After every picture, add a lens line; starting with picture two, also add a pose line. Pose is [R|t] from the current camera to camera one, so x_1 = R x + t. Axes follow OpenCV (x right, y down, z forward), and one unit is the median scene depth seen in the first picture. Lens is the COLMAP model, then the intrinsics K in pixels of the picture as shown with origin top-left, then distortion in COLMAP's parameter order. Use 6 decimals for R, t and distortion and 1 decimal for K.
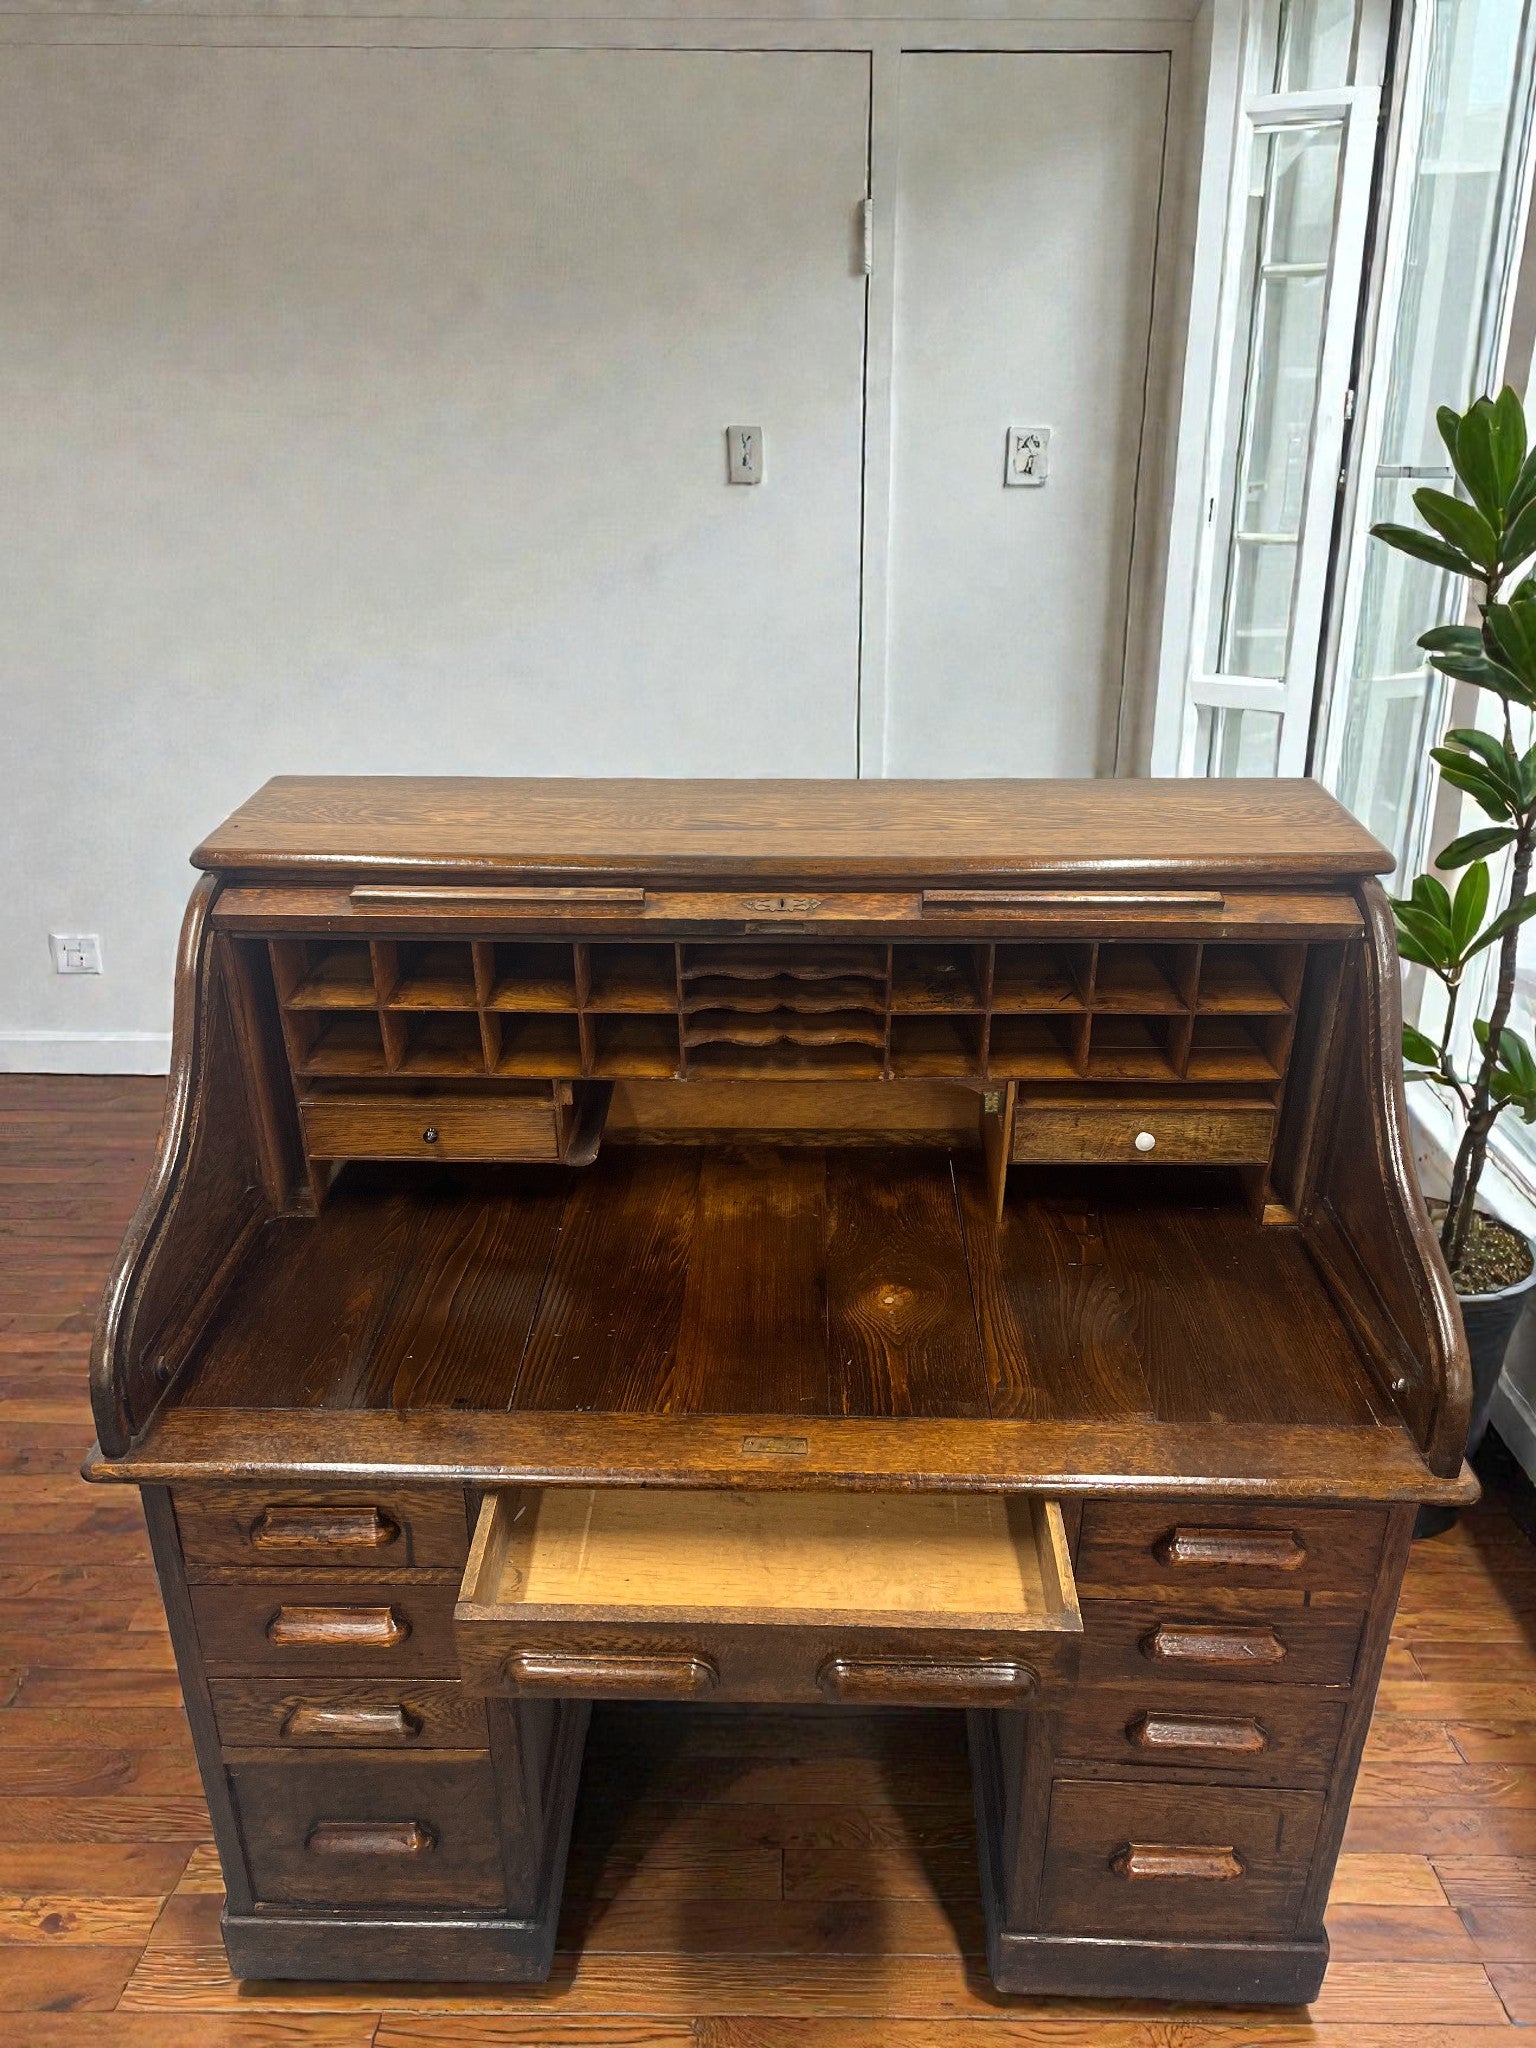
lens RADIAL K [[1566.6, 0, 765.8], [0, 1566.6, 1037.2], [0, 0, 1]] dist [0.063754, -0.072994]
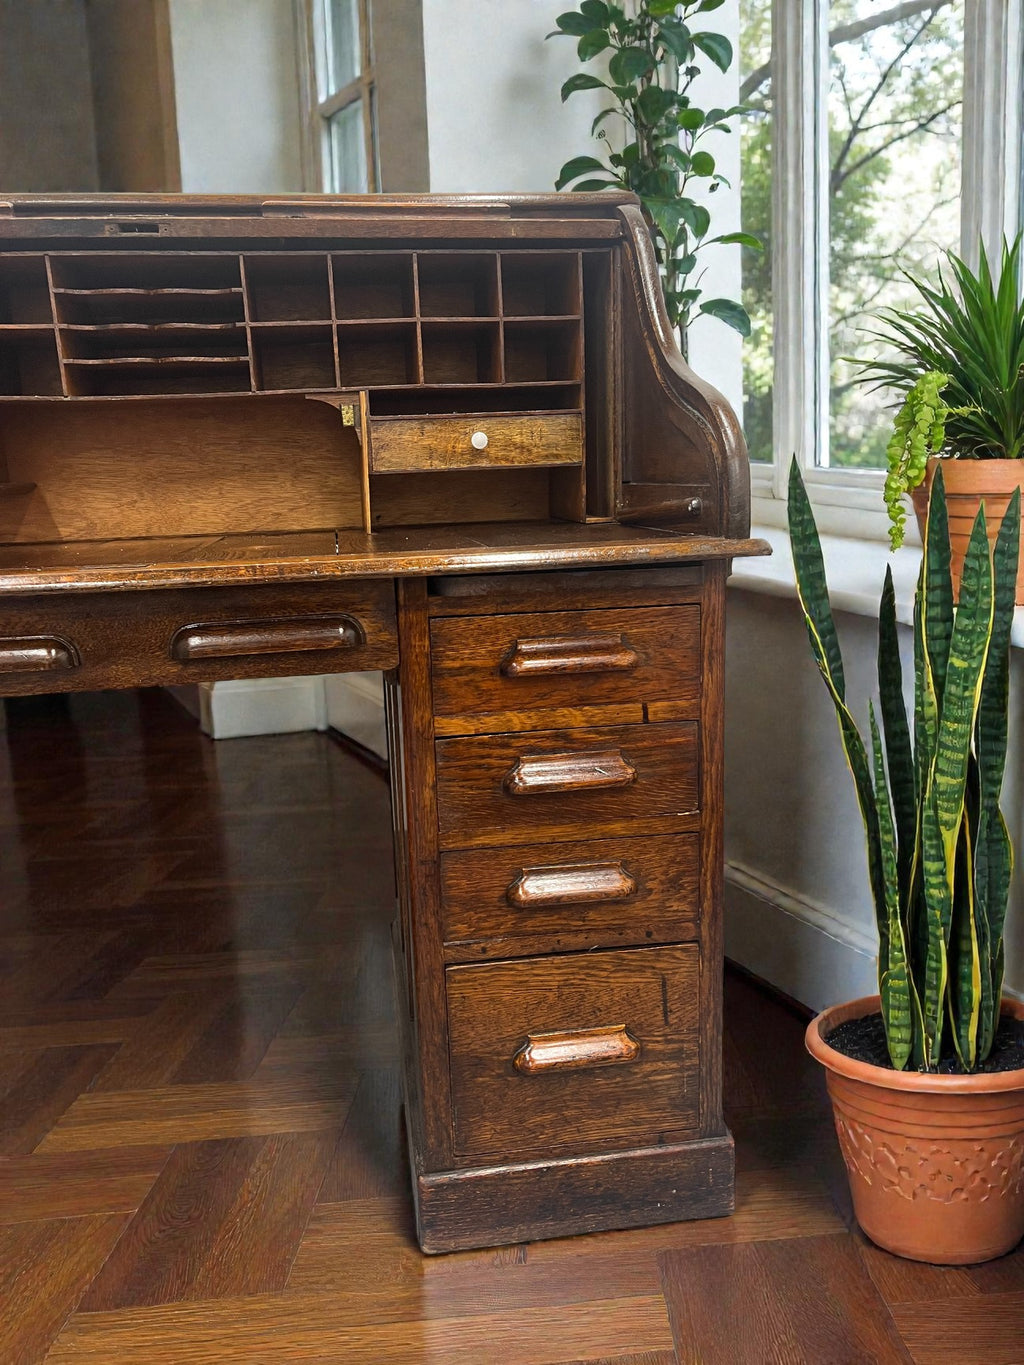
lens RADIAL K [[1044.1, 0, 504.5], [0, 1044.1, 685.4], [0, 0, 1]] dist [0.063754, -0.072994]
pose [[0.982115, -0.069531, 0.174971, 0.111964], [0.111395, 0.963795, -0.242260, 0.457933], [-0.151792, 0.257418, 0.954304, 0.297500]]
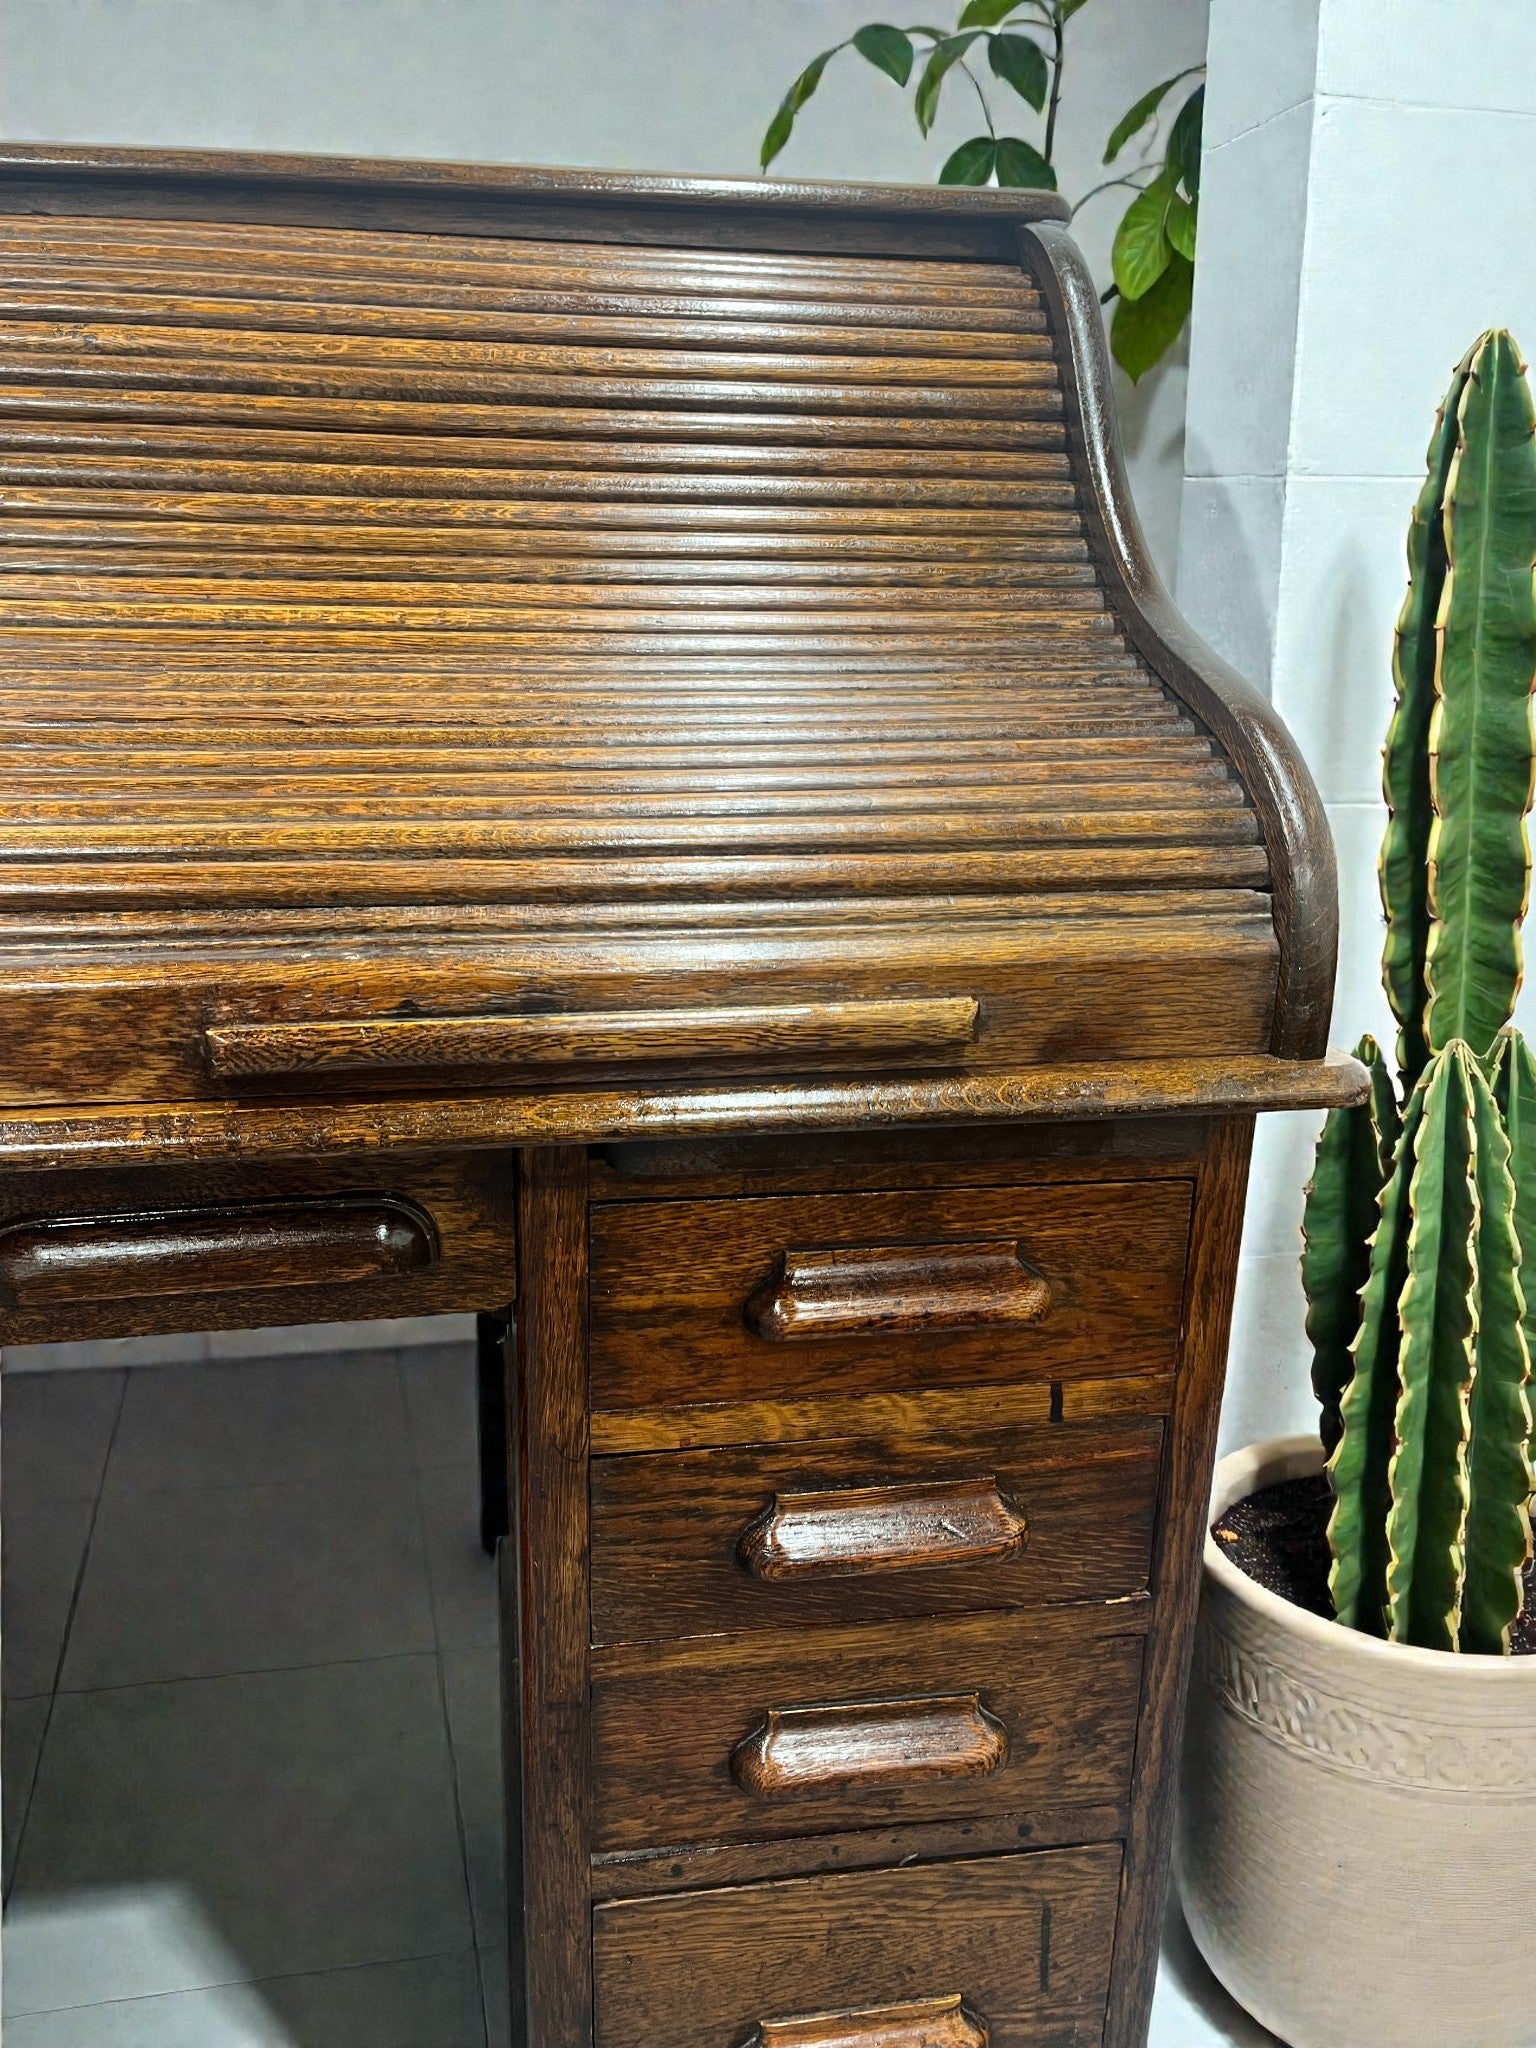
lens RADIAL K [[1566.6, 0, 751.1], [0, 1566.6, 1038.7], [0, 0, 1]] dist [0.063754, -0.072994]
pose [[0.978423, -0.040006, 0.202700, 0.140089], [0.071981, 0.985613, -0.152923, 0.285006], [-0.193666, 0.164214, 0.967227, 0.479025]]
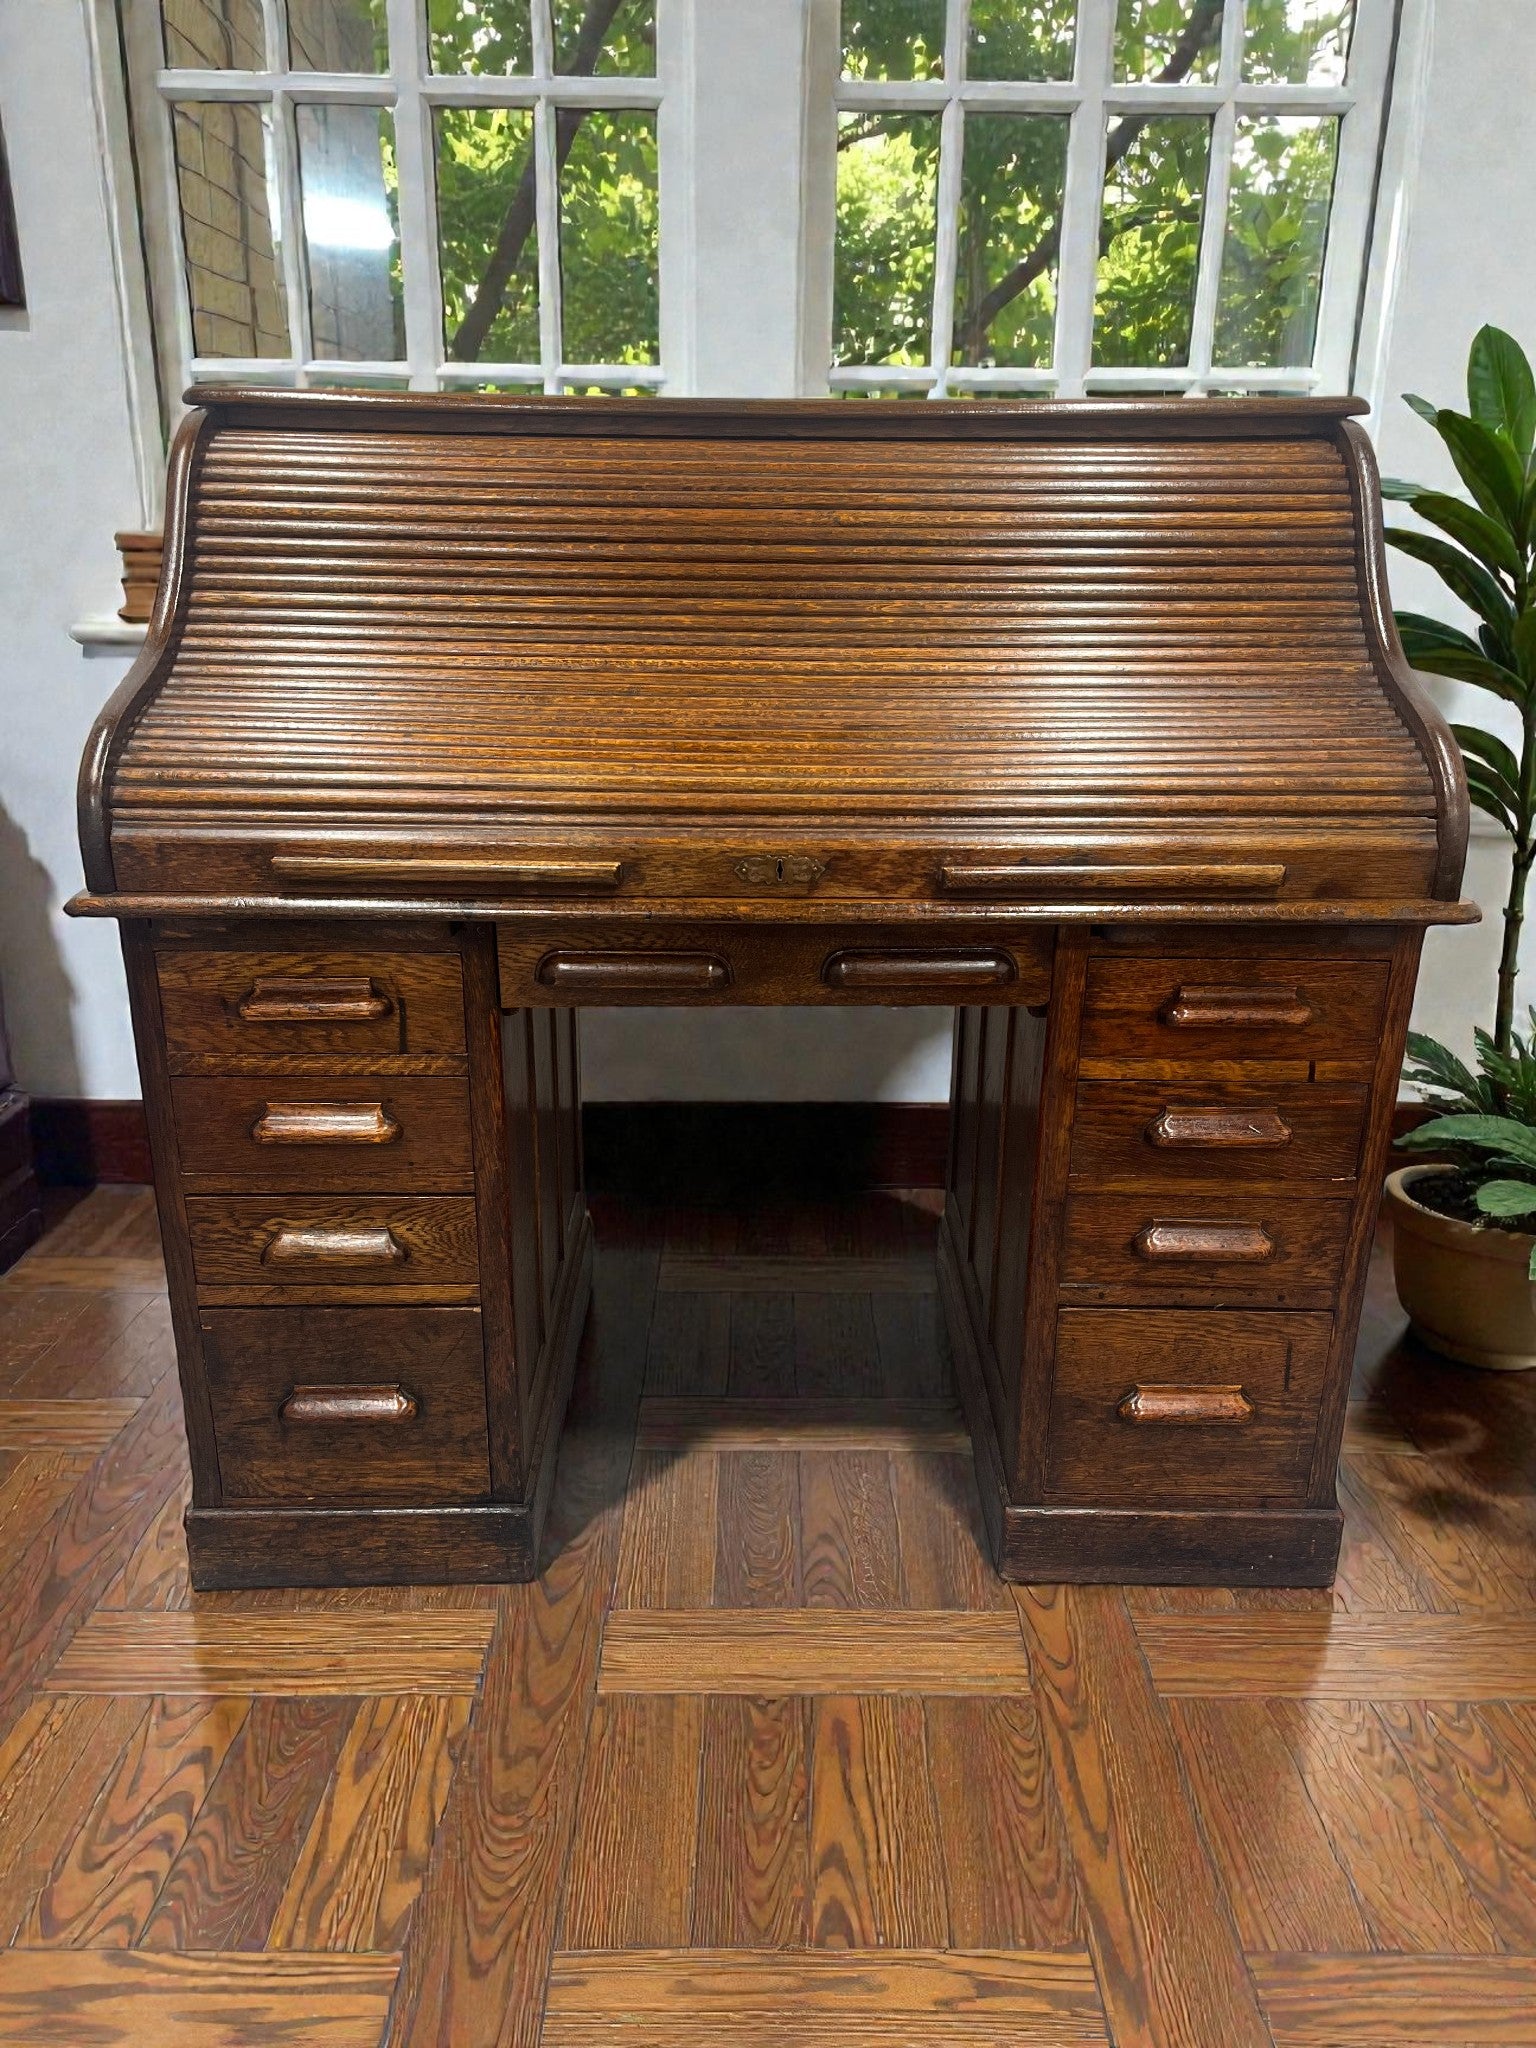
lens RADIAL K [[1566.6, 0, 774.5], [0, 1566.6, 1036.6], [0, 0, 1]] dist [0.063754, -0.072994]
pose [[0.998987, -0.003206, 0.044895, -0.037118], [0.007395, 0.995596, -0.093457, 0.387923], [-0.044398, 0.093695, 0.994611, 0.023621]]
